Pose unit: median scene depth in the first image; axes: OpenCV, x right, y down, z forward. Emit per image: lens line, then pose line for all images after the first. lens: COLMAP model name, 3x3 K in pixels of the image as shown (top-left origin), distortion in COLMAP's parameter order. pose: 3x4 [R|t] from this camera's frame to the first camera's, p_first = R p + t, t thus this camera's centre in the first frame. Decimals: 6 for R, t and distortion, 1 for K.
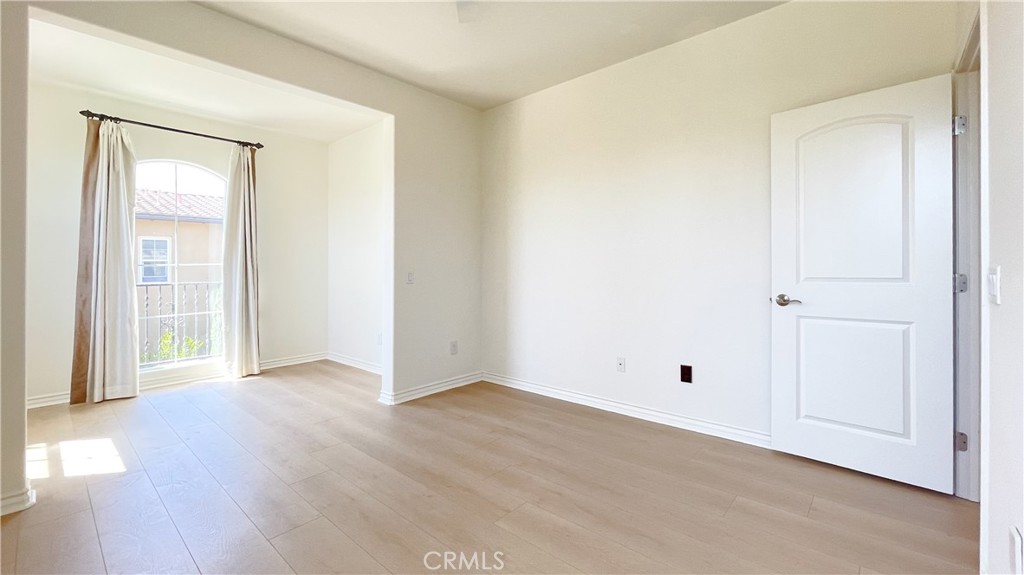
lens RADIAL K [[419.8, 0, 512.0], [0, 419.8, 287.5], [0, 0, 1]] dist [-0.001191, -0.000072]
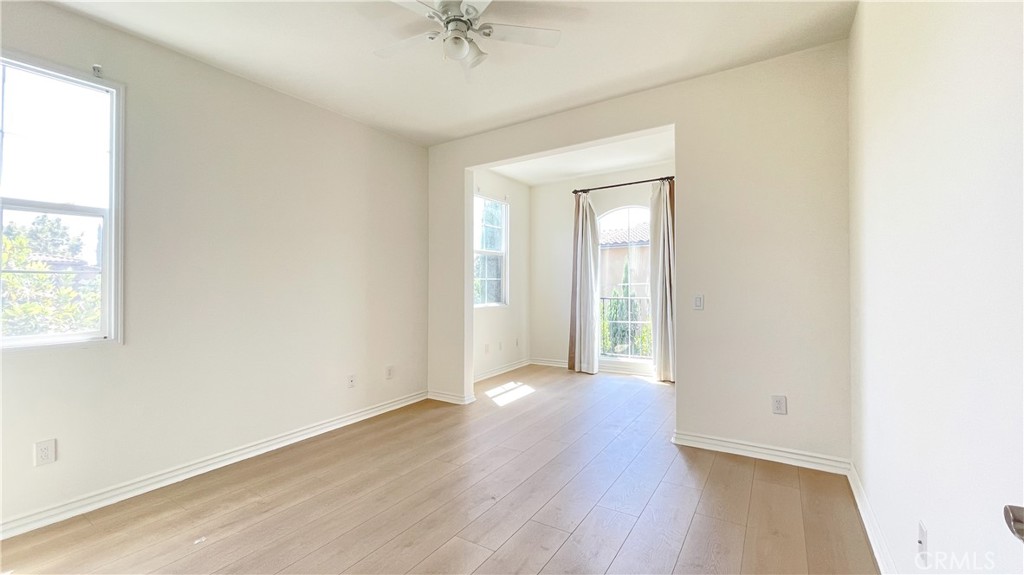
lens RADIAL K [[419.8, 0, 512.0], [0, 419.8, 287.5], [0, 0, 1]] dist [-0.001191, -0.000072]
pose [[0.157339, 0.011803, -0.987474, 0.510069], [-0.038854, 0.999228, 0.005753, -0.041415], [0.986780, 0.037462, 0.157676, 0.477572]]
